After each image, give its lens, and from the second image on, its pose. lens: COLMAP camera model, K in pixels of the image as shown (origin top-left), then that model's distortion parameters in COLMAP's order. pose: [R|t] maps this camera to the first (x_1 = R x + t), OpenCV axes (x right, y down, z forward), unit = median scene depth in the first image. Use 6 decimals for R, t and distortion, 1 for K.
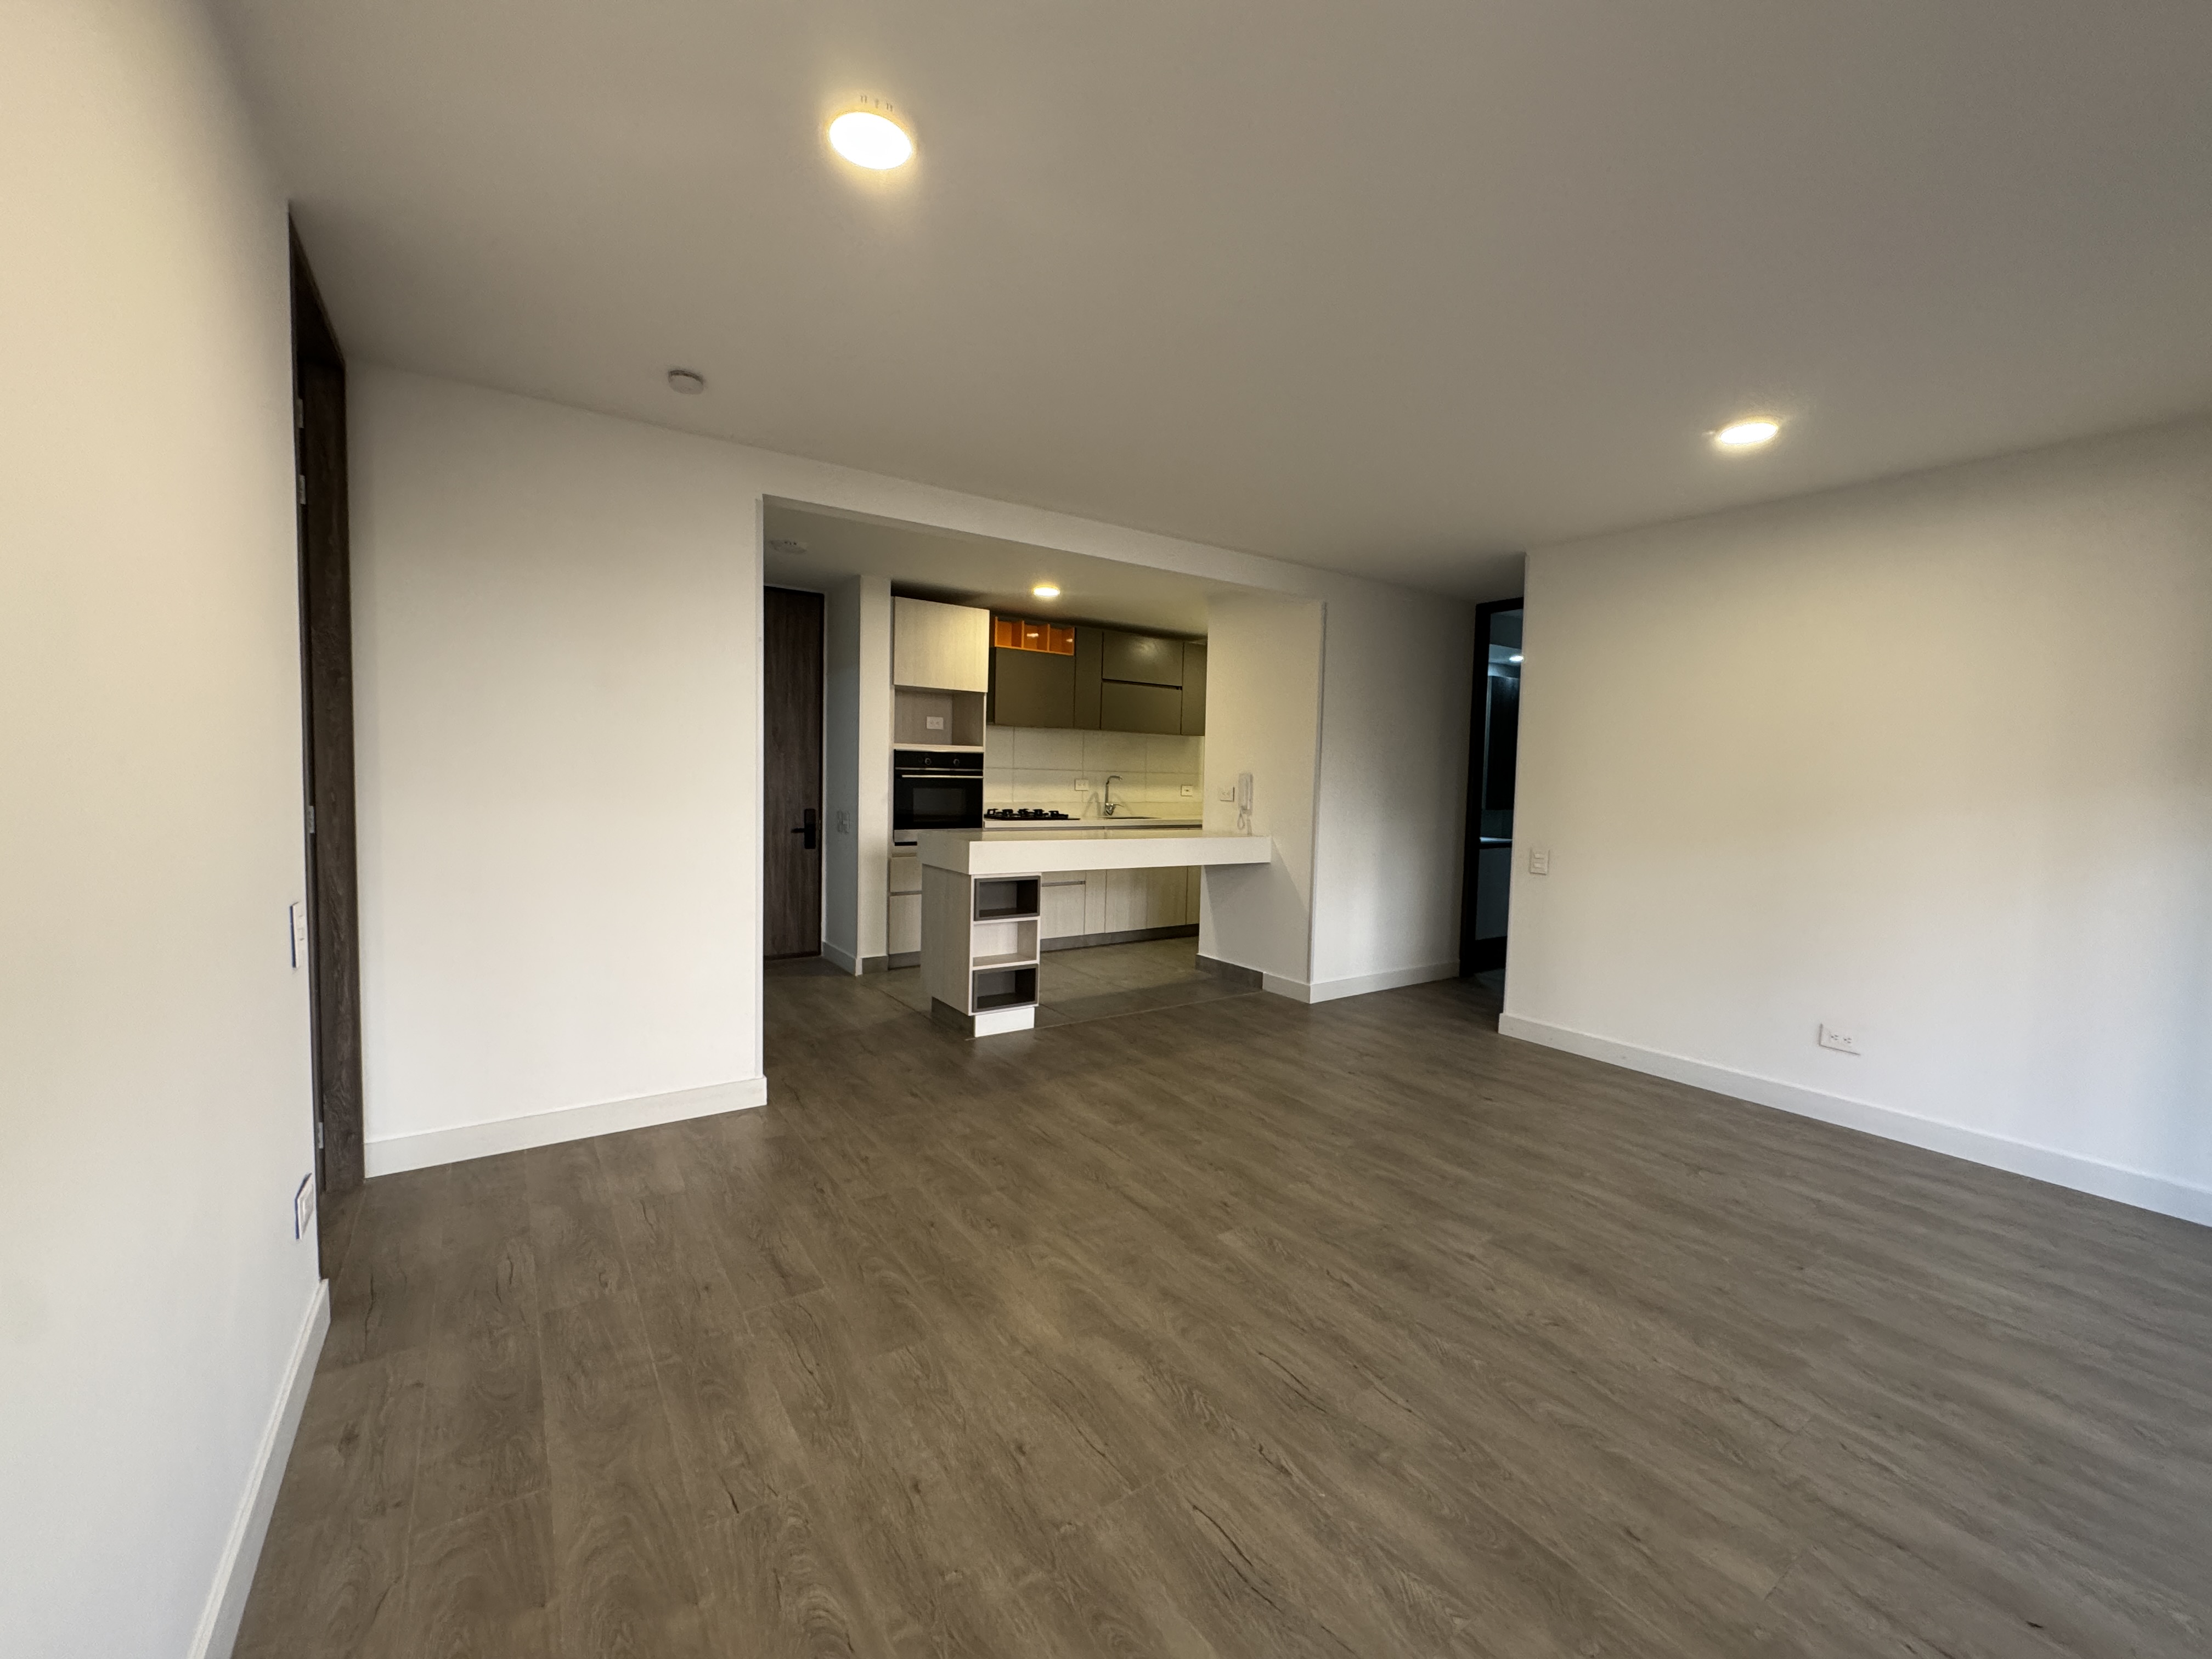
lens RADIAL K [[881.1, 0, 1108.3], [0, 881.1, 824.8], [0, 0, 1]] dist [-0.000815, 0.000104]
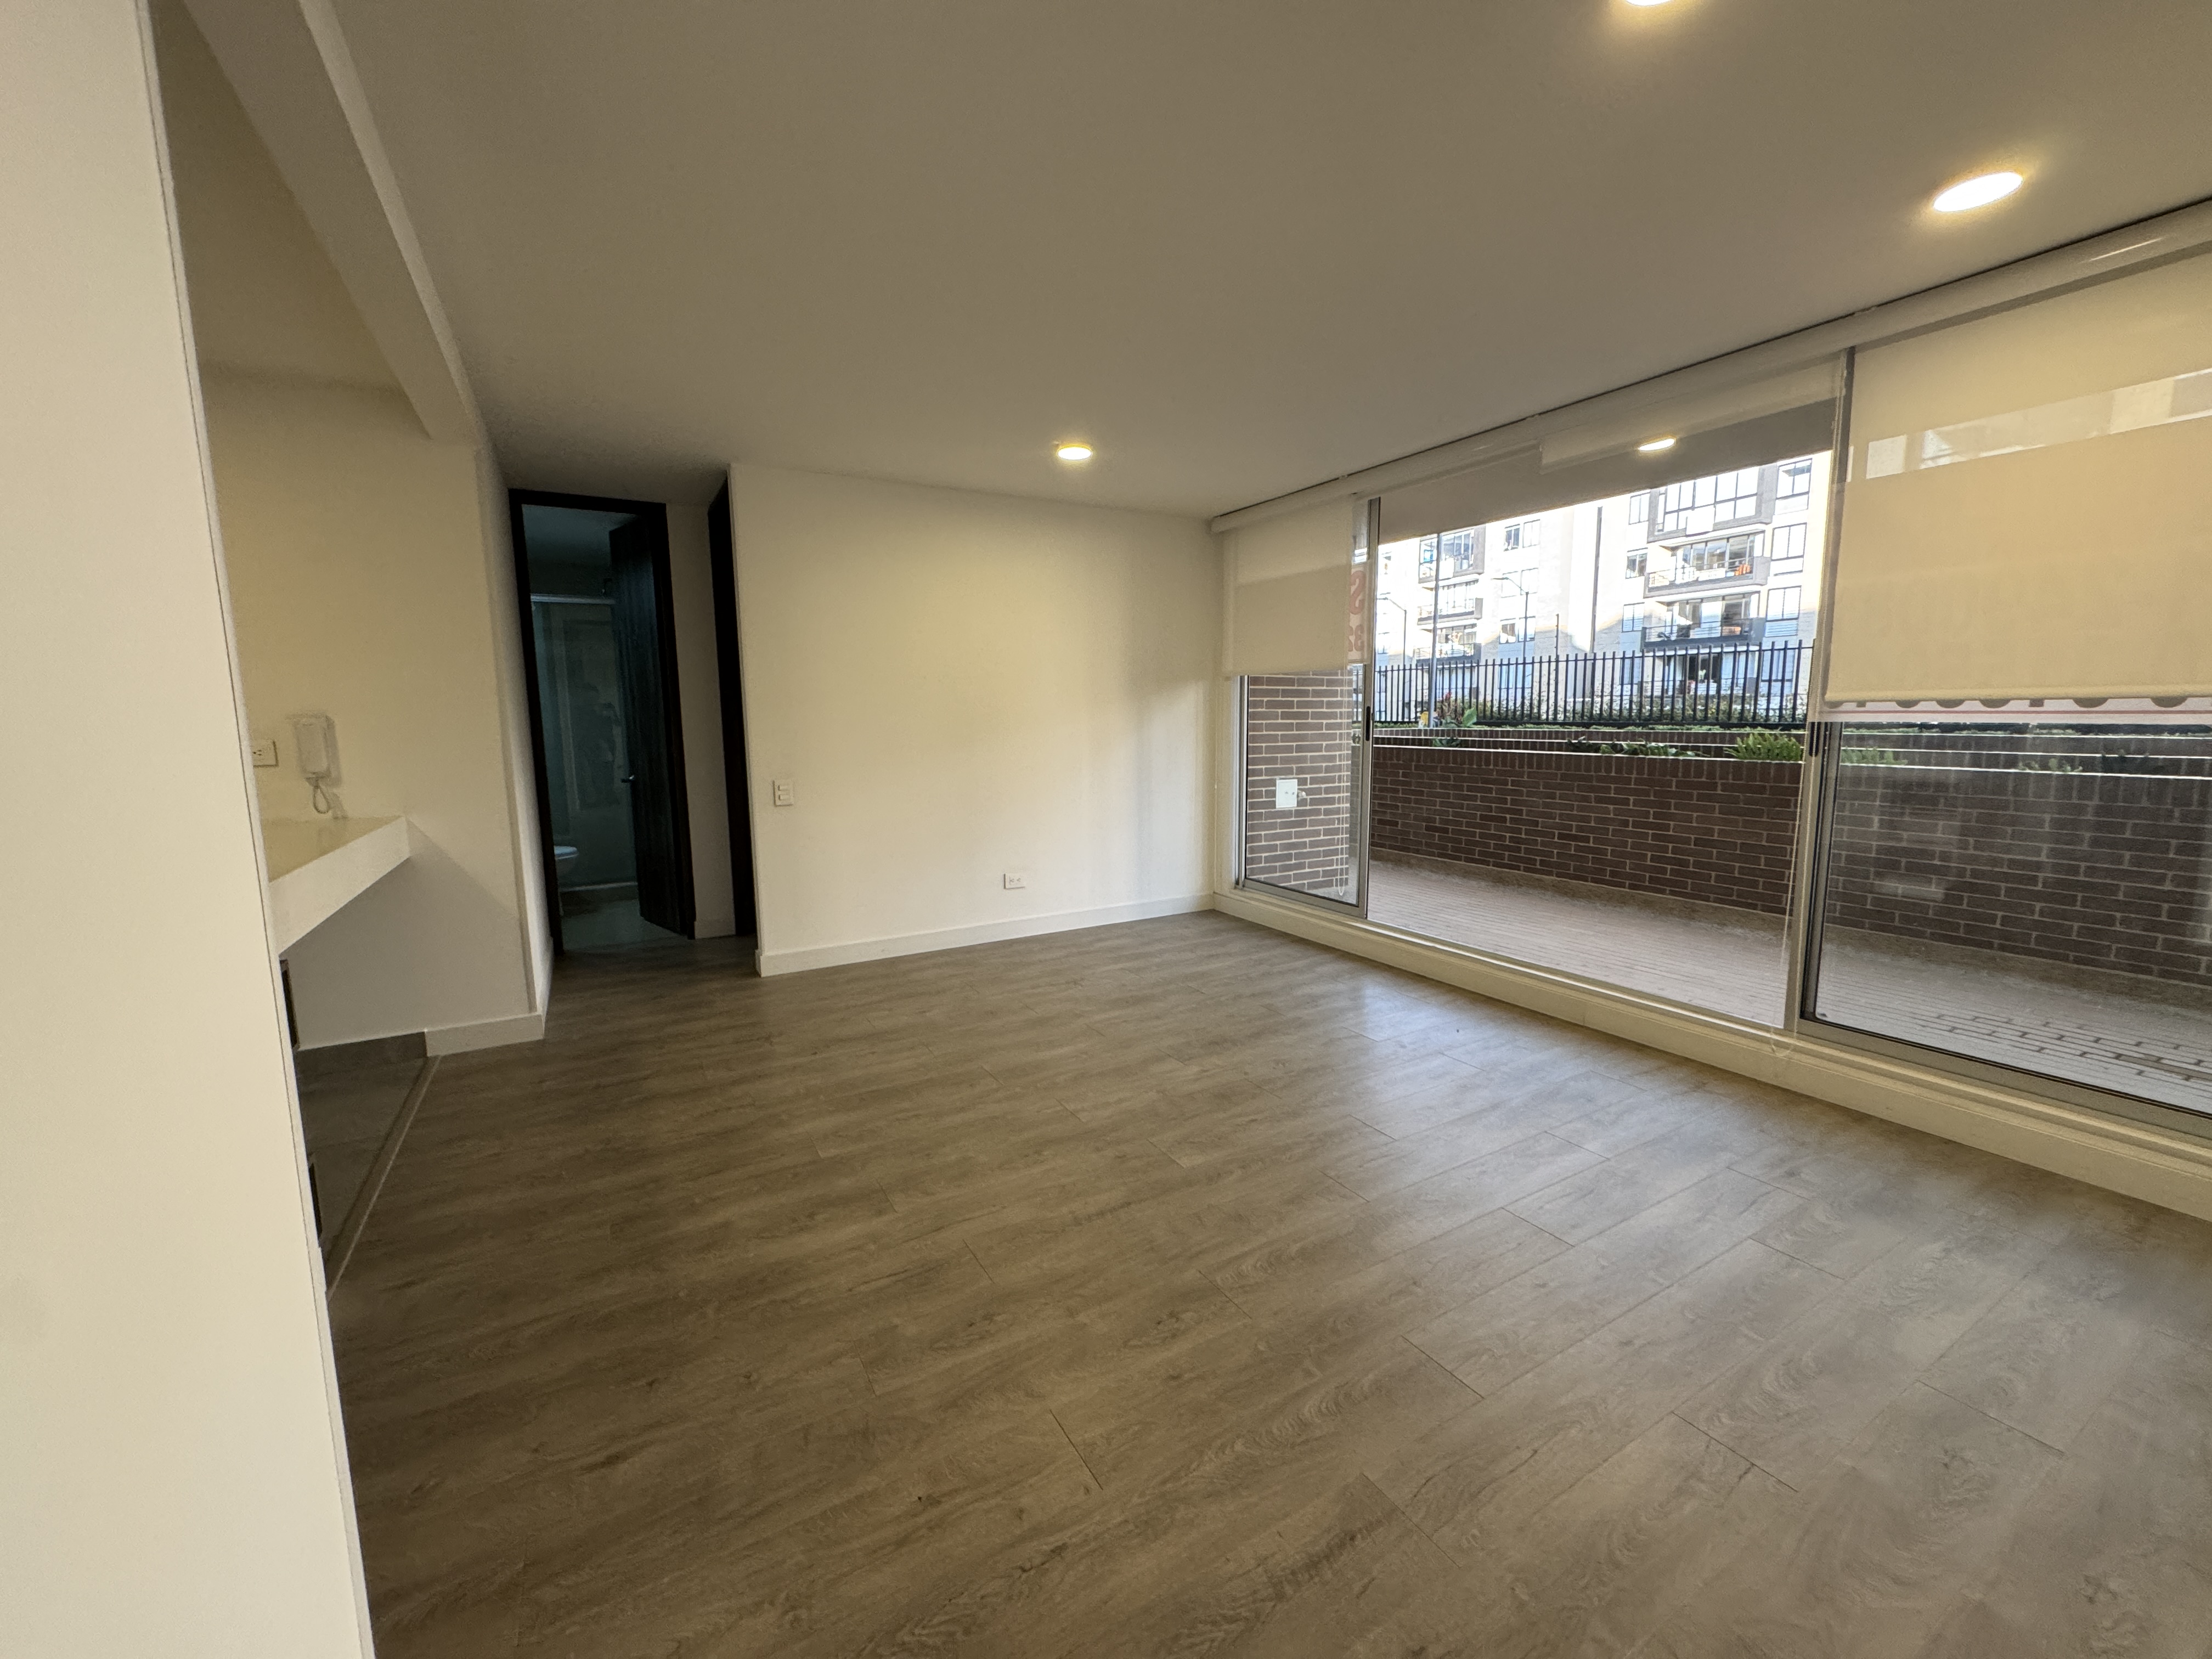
lens RADIAL K [[881.1, 0, 1108.3], [0, 881.1, 824.8], [0, 0, 1]] dist [-0.000815, 0.000104]
pose [[0.080092, -0.153238, 0.984938, -0.379109], [0.070783, 0.986492, 0.147724, -0.035795], [-0.994271, 0.057886, 0.089857, 0.448772]]
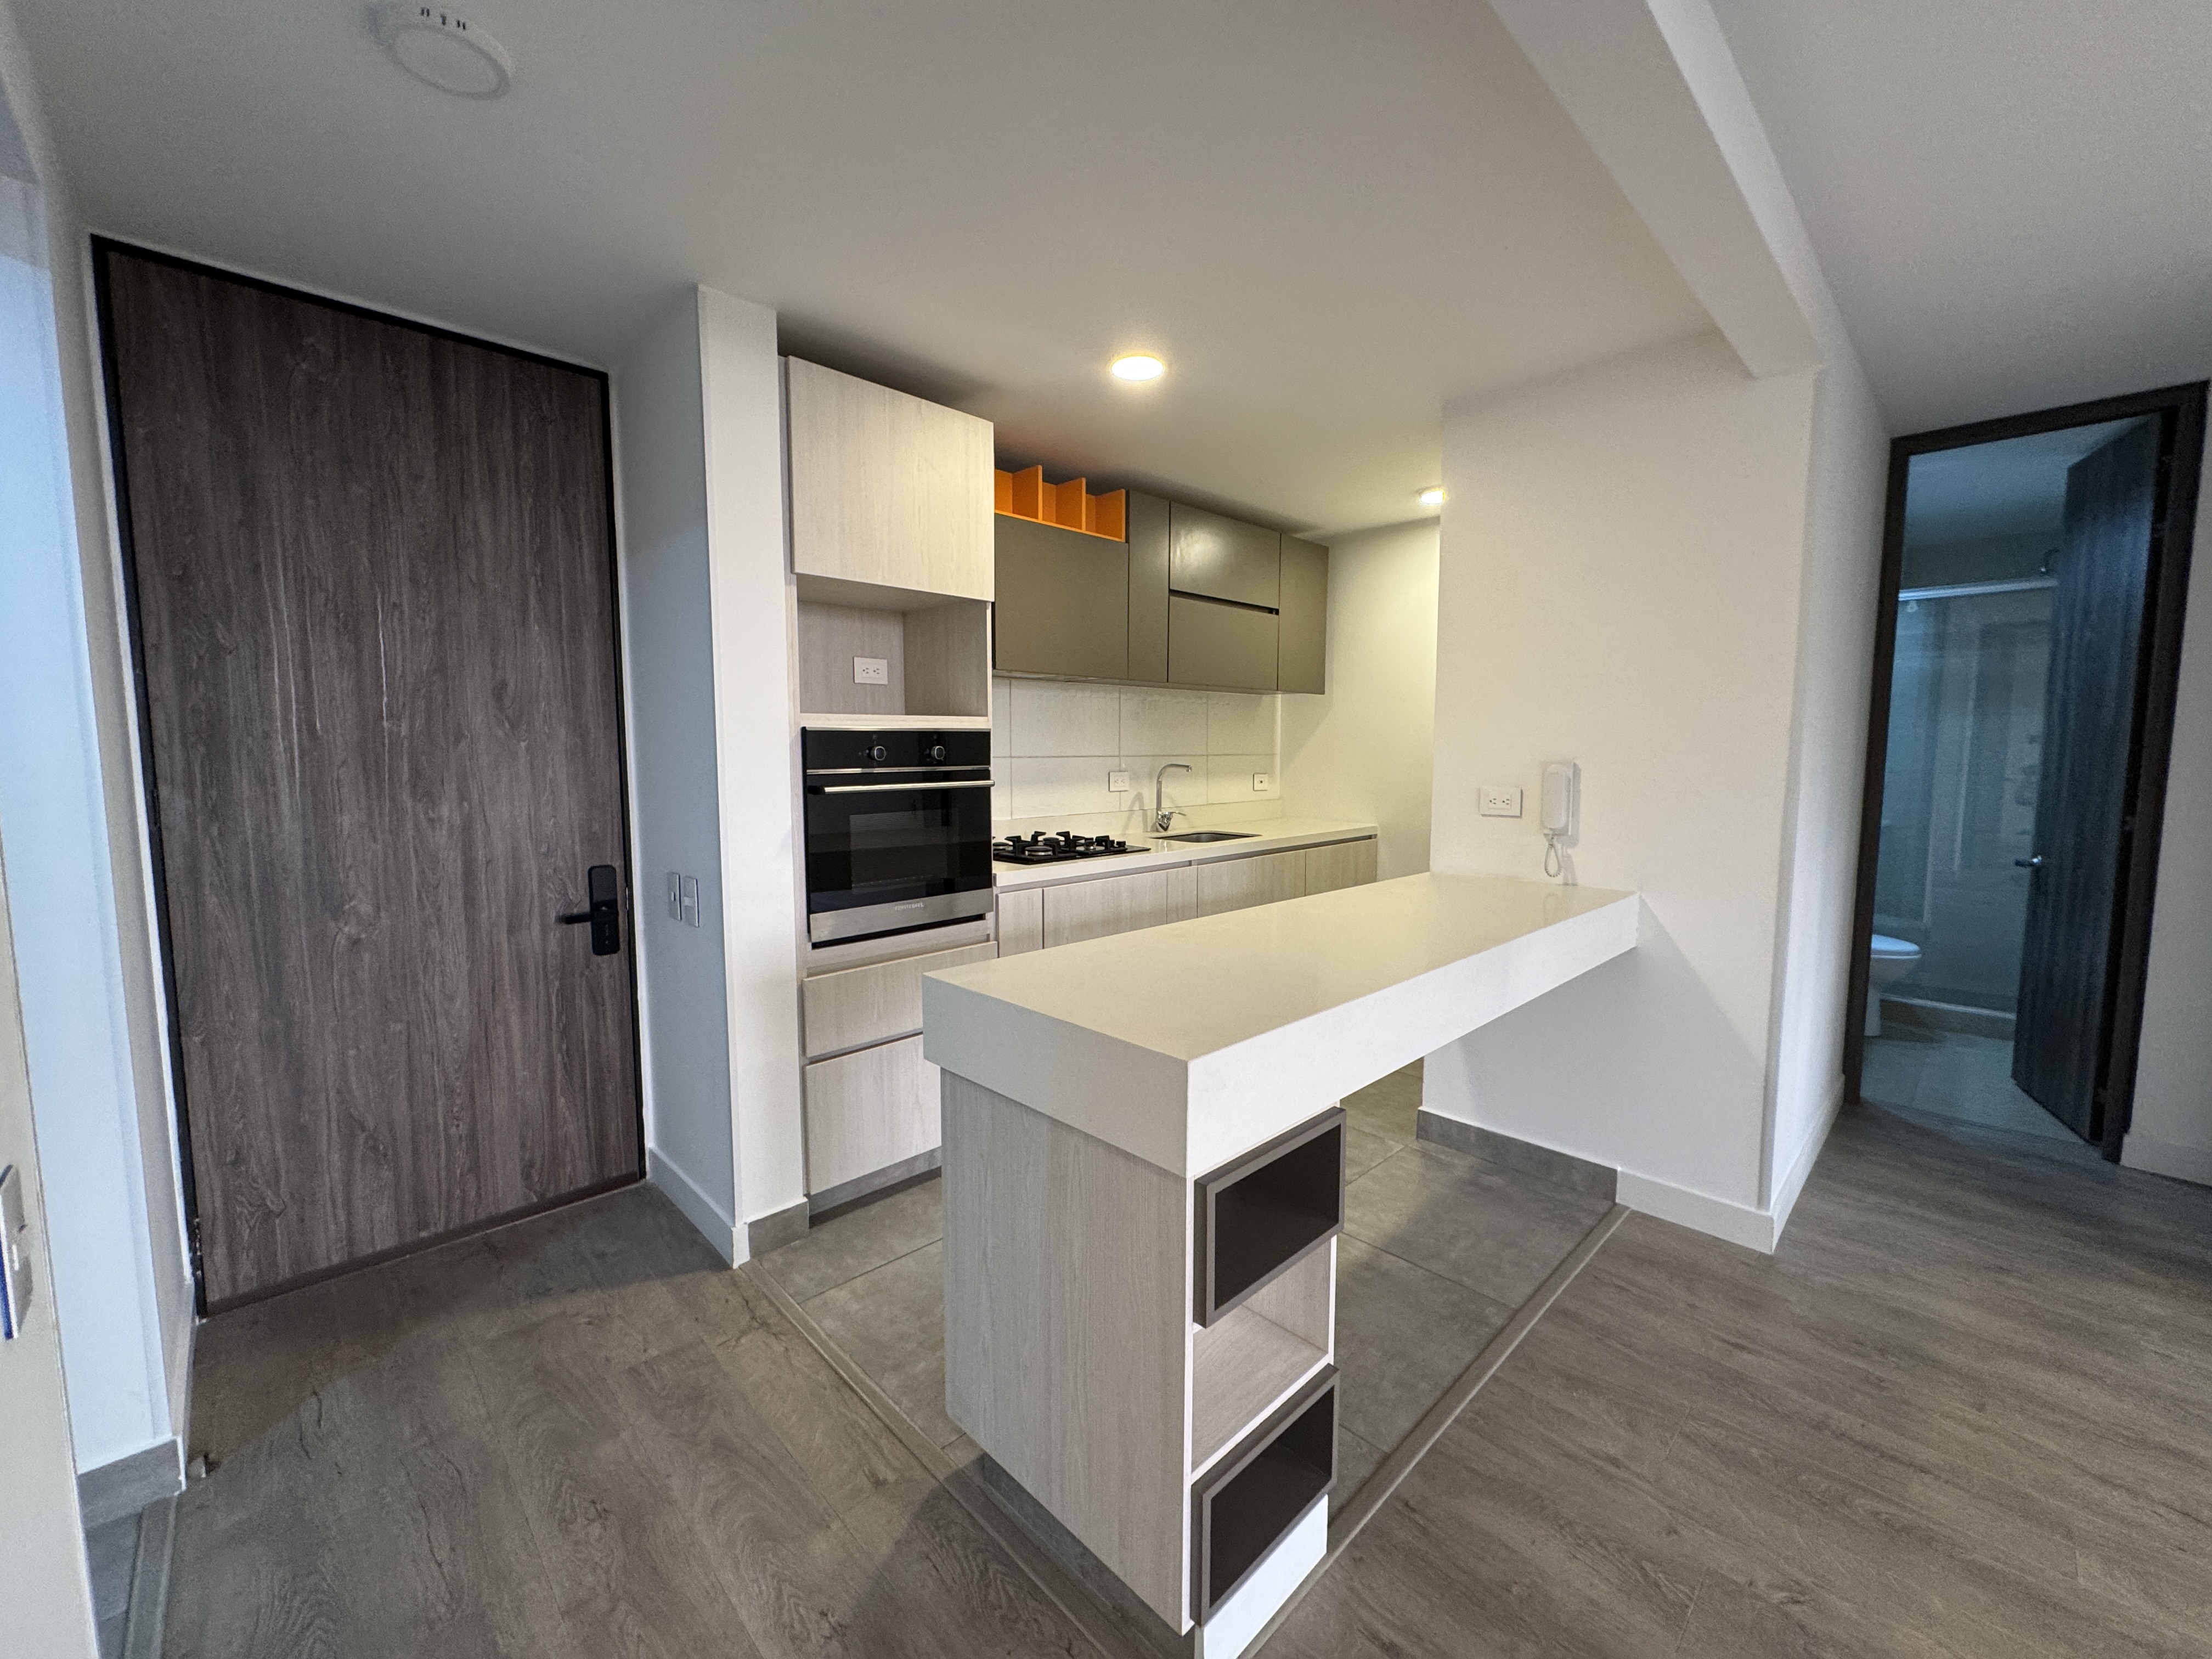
lens RADIAL K [[881.1, 0, 1108.3], [0, 881.1, 824.8], [0, 0, 1]] dist [-0.000815, 0.000104]
pose [[0.986108, -0.040459, 0.161103, -0.171798], [0.034956, 0.998709, 0.036845, -0.050442], [-0.162386, -0.030702, 0.986250, 0.568851]]
